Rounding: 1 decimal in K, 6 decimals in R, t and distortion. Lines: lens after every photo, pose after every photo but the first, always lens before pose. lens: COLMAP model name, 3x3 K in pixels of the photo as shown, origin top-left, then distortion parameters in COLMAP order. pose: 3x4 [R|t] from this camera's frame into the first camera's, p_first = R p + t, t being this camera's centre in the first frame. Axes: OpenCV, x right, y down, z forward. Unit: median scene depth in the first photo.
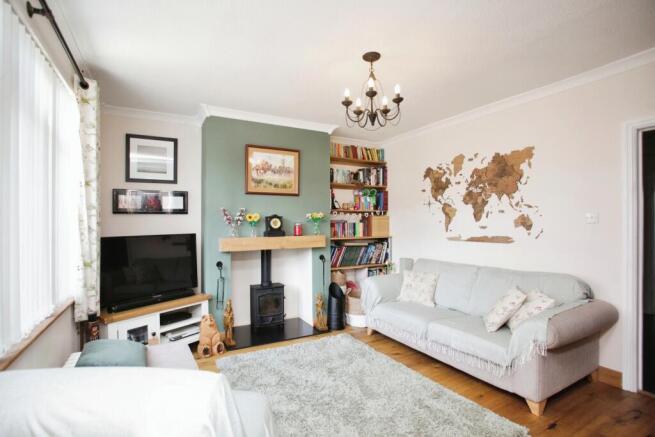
lens RADIAL K [[330.5, 0, 329.2], [0, 330.5, 222.0], [0, 0, 1]] dist [-0.002612, 0.000039]
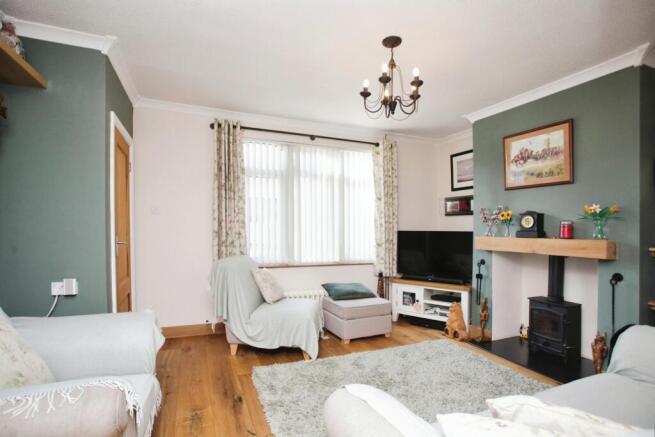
lens RADIAL K [[330.5, 0, 329.2], [0, 330.5, 222.0], [0, 0, 1]] dist [-0.002612, 0.000039]
pose [[-0.081661, -0.006554, -0.996639, 0.702857], [-0.002130, 0.999977, -0.006401, 0.011027], [0.996658, 0.001600, -0.081674, 0.577471]]
